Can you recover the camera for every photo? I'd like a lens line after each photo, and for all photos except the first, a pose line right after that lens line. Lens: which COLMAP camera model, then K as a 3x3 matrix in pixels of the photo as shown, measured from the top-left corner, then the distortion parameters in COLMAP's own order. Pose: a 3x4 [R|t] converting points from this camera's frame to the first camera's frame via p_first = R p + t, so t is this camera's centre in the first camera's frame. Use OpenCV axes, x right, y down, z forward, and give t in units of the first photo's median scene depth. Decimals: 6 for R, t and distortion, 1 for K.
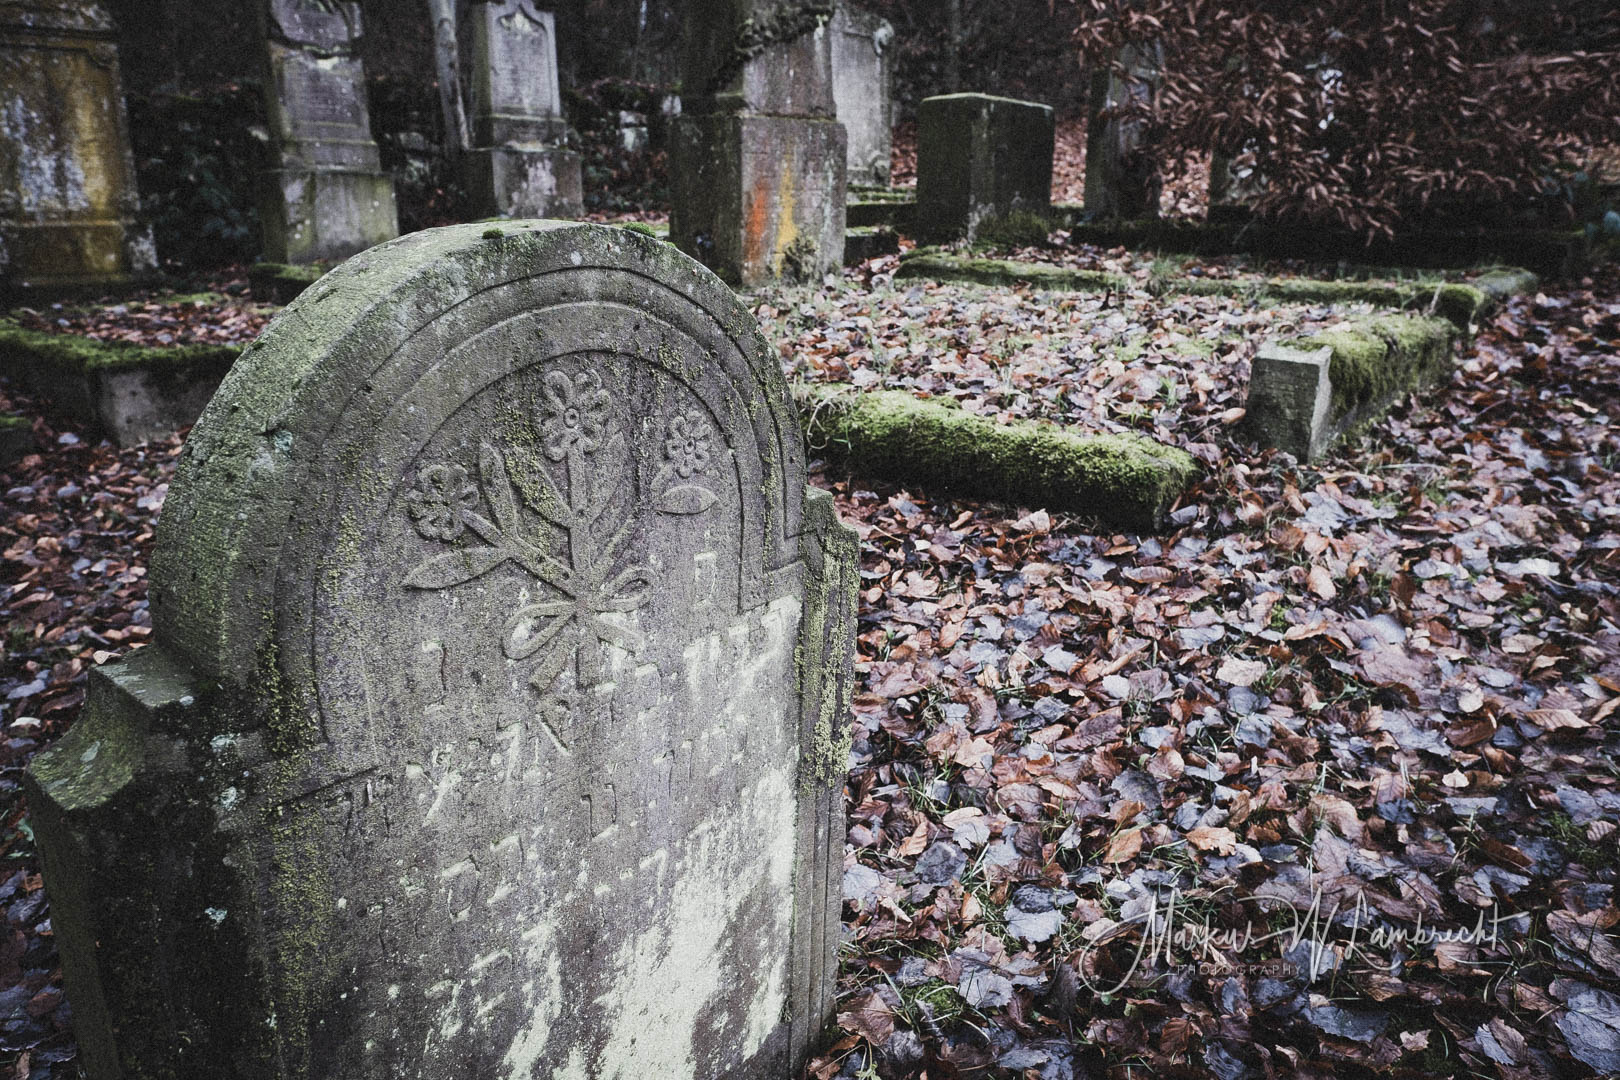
lens RADIAL K [[1132.0, 0, 807.1], [0, 1132.0, 541.5], [0, 0, 1]] dist [-0.018783, 0.010165]
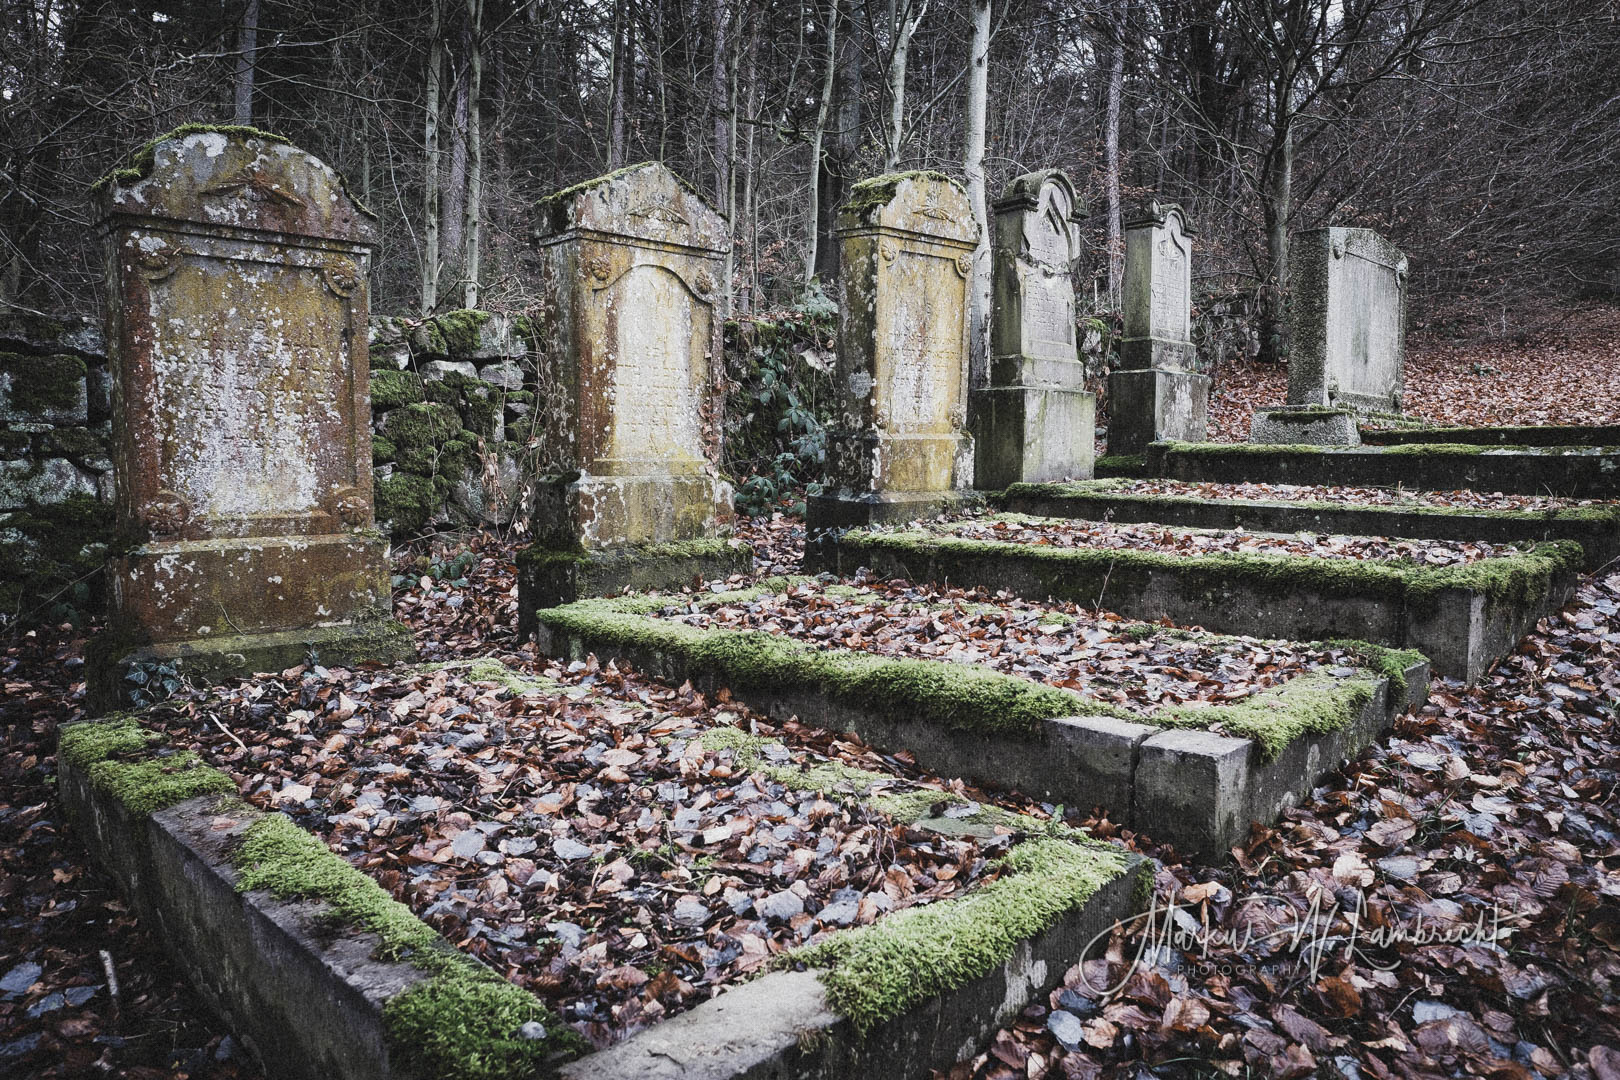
lens RADIAL K [[1132.0, 0, 806.3], [0, 1132.0, 537.8], [0, 0, 1]] dist [-0.018783, 0.010165]
pose [[0.999507, 0.004463, -0.031063, -0.532620], [-0.010848, 0.977952, -0.208549, -0.007816], [0.029447, 0.208783, 0.977519, 0.087419]]
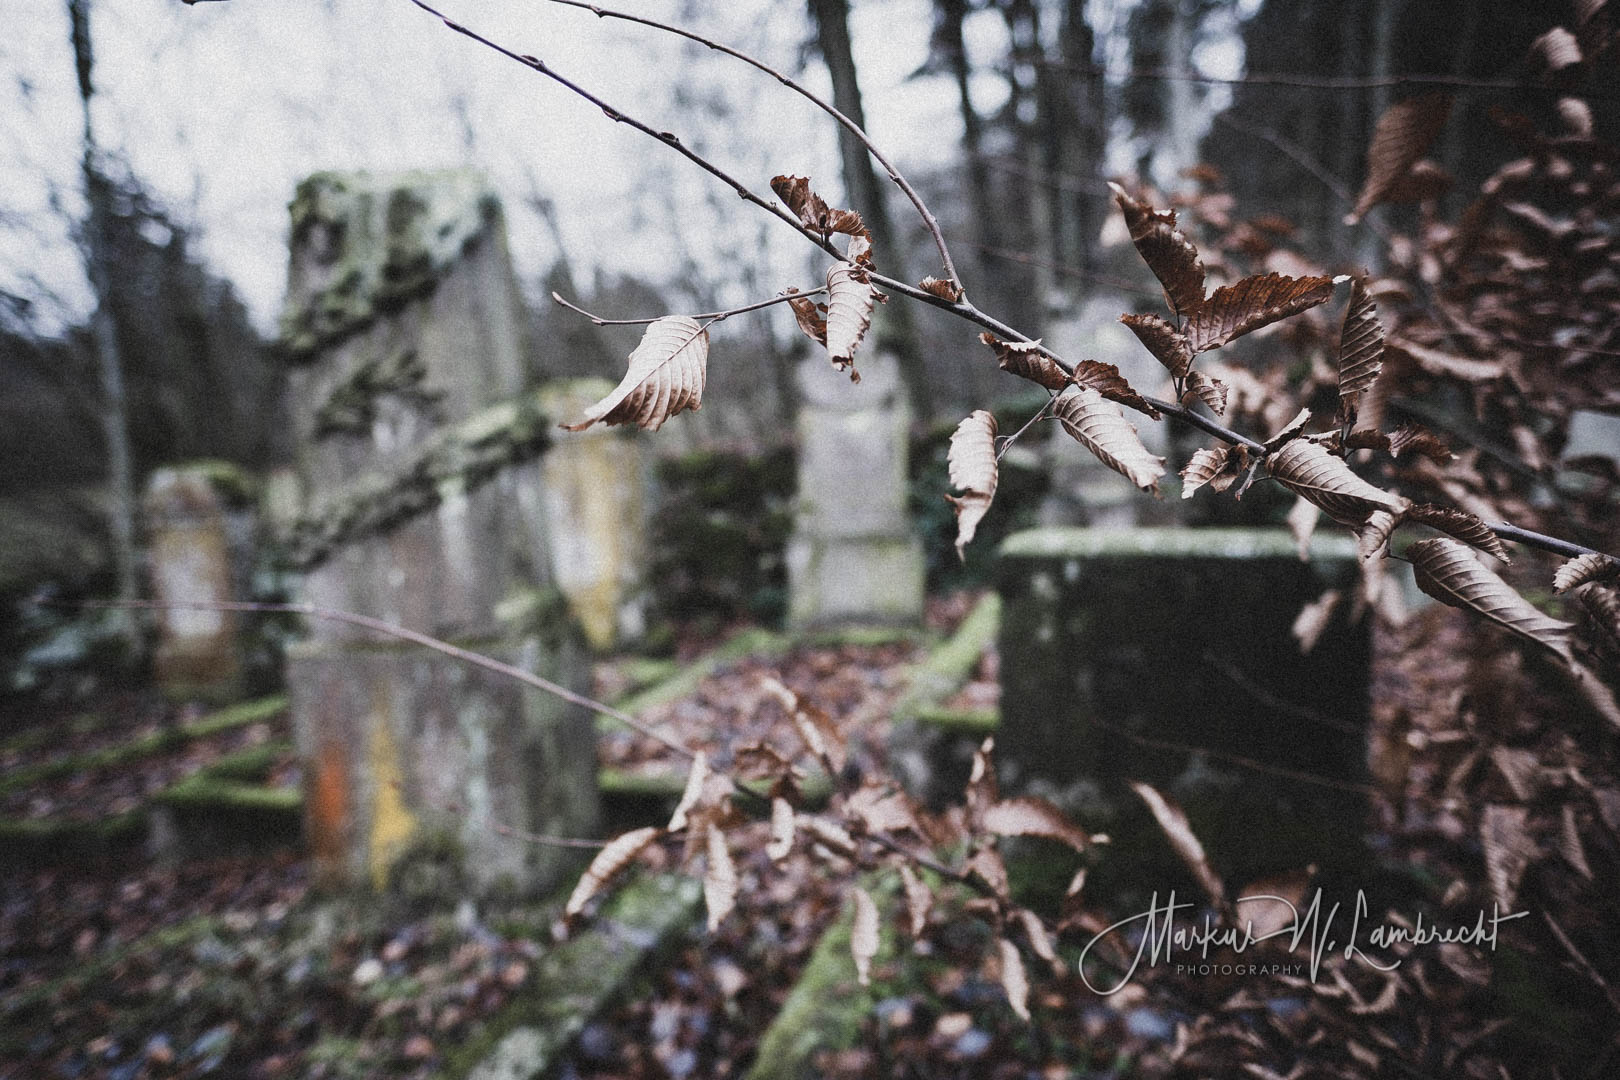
lens RADIAL K [[1132.0, 0, 806.0], [0, 1132.0, 524.6], [0, 0, 1]] dist [-0.018783, 0.010165]
pose [[0.456164, 0.040061, -0.888994, 0.342842], [-0.203602, 0.977187, -0.060438, -0.244299], [0.866292, 0.208570, 0.453914, 0.490245]]
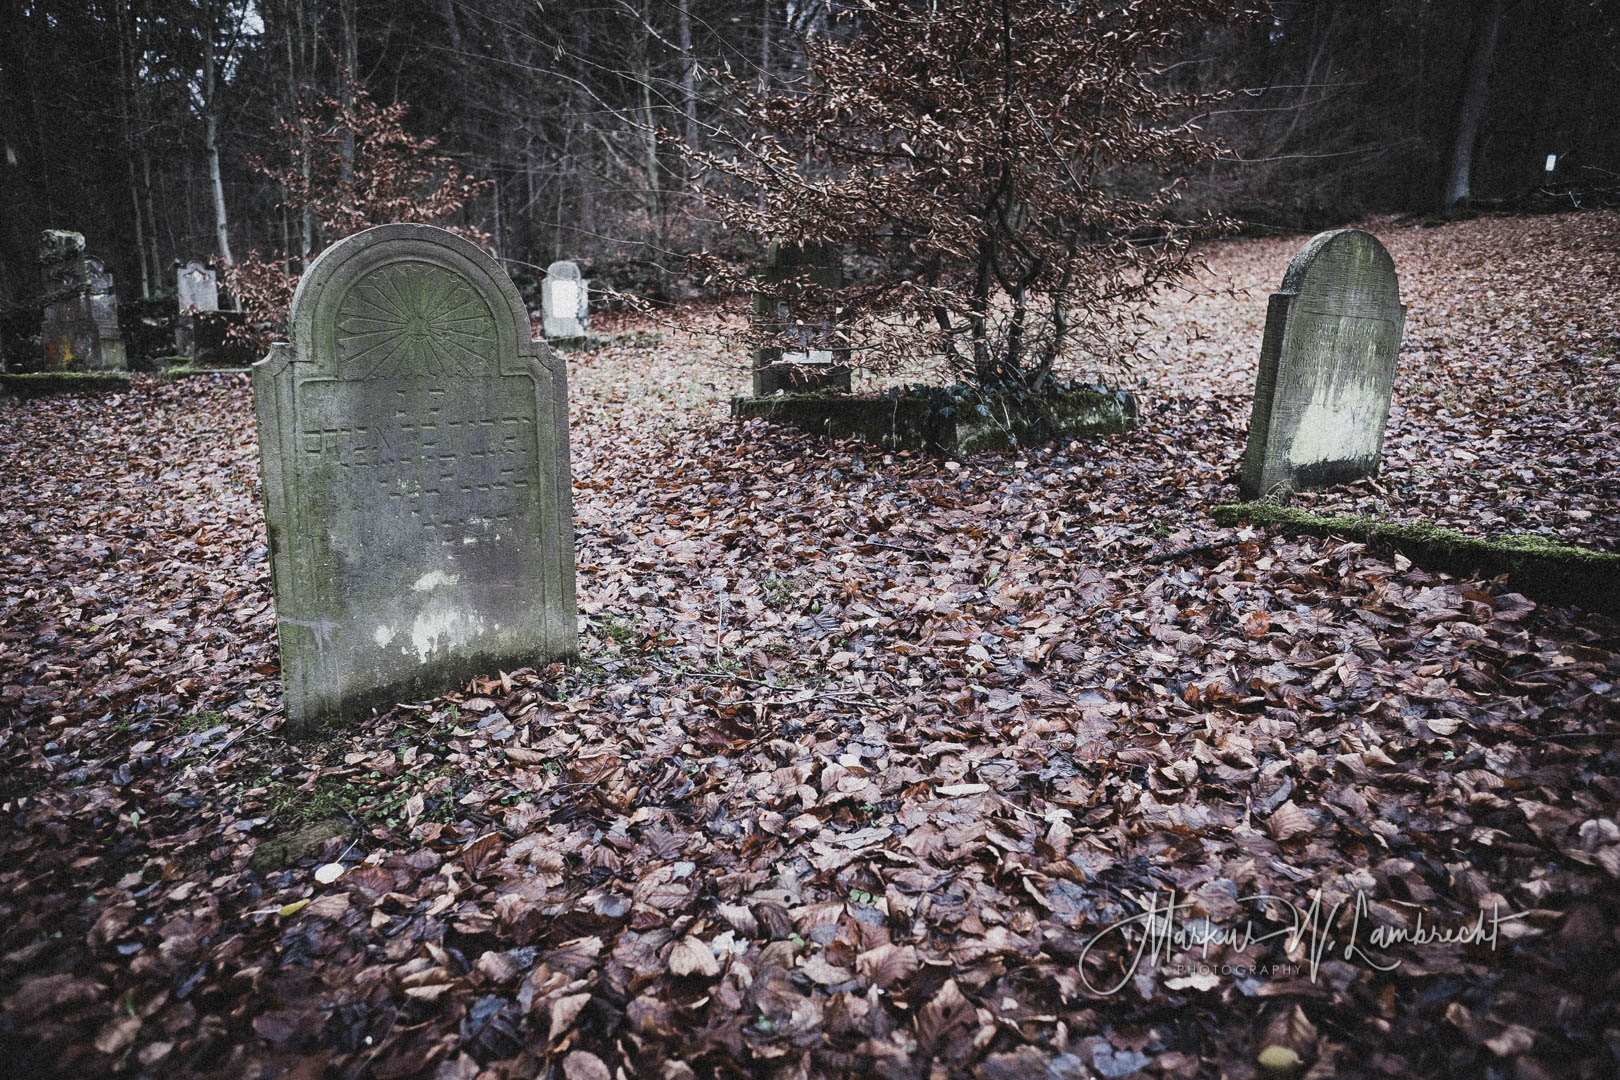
lens RADIAL K [[1132.0, 0, 815.5], [0, 1132.0, 536.4], [0, 0, 1]] dist [-0.018783, 0.010165]
pose [[0.954484, 0.042308, -0.295248, 1.663402], [-0.082224, 0.988855, -0.124116, 0.255407], [0.286706, 0.142743, 0.947325, -0.756767]]
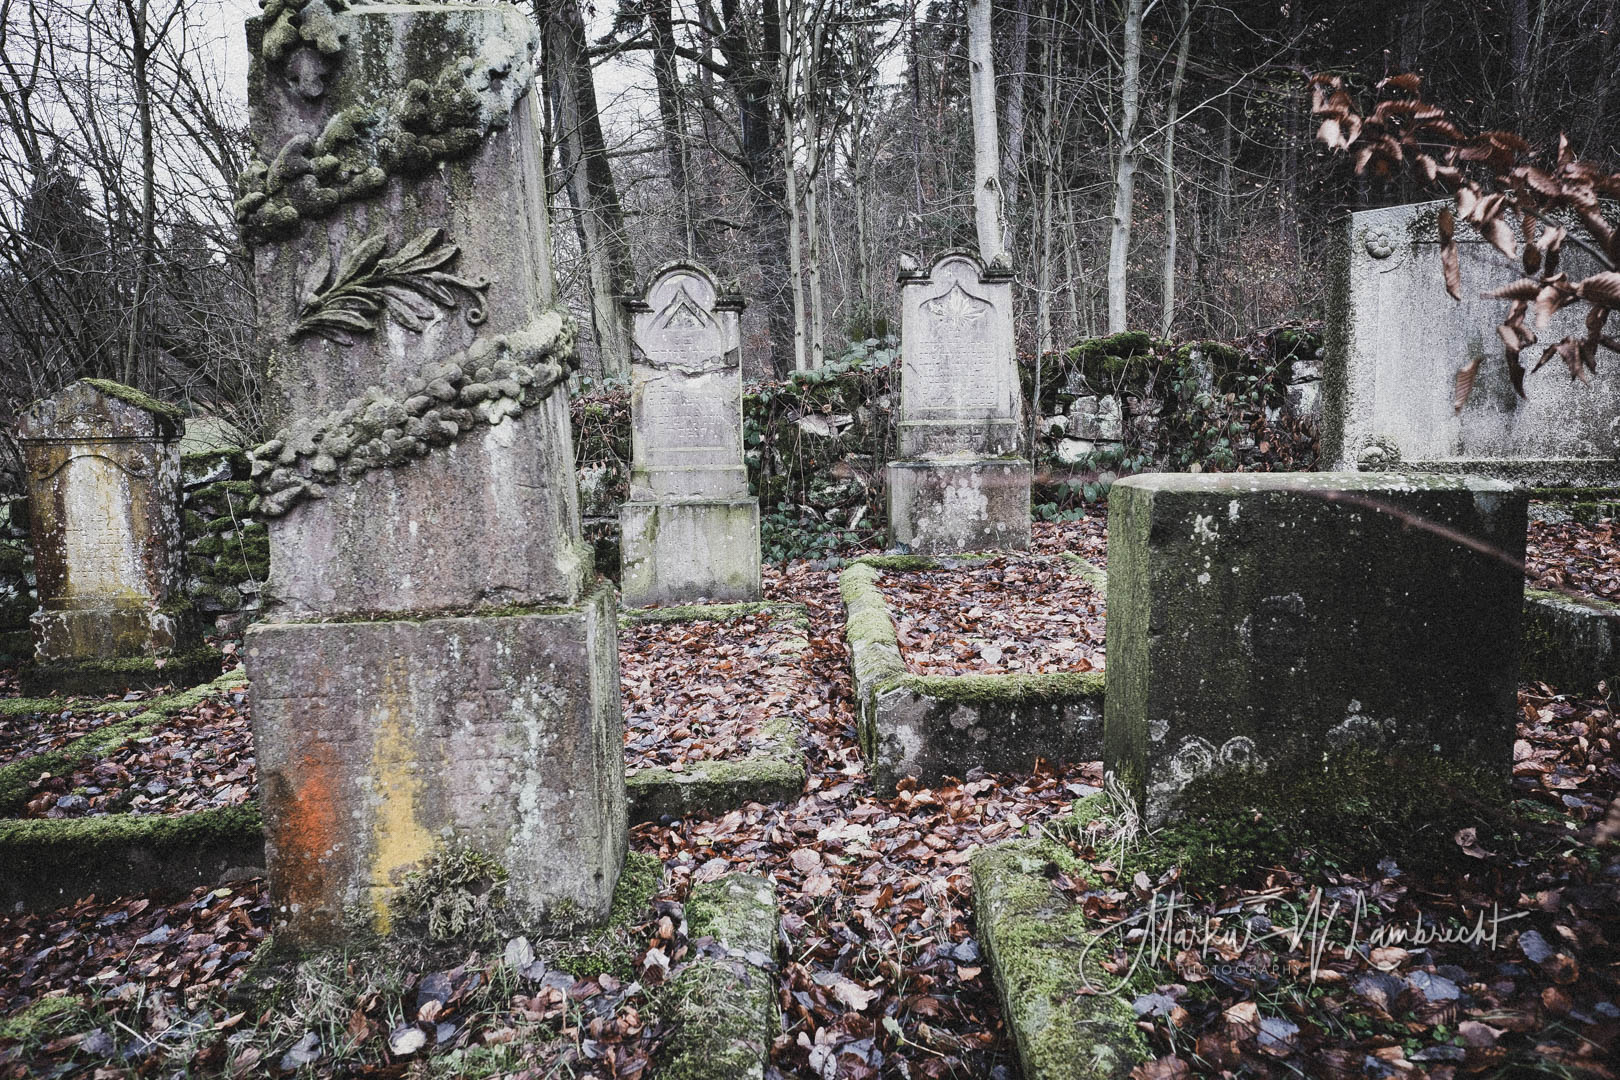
lens RADIAL K [[1132.0, 0, 819.8], [0, 1132.0, 548.2], [0, 0, 1]] dist [-0.018783, 0.010165]
pose [[0.695638, 0.065025, -0.715444, 0.239839], [-0.176746, 0.980775, -0.082713, -0.214824], [0.696311, 0.183991, 0.693757, 0.427533]]
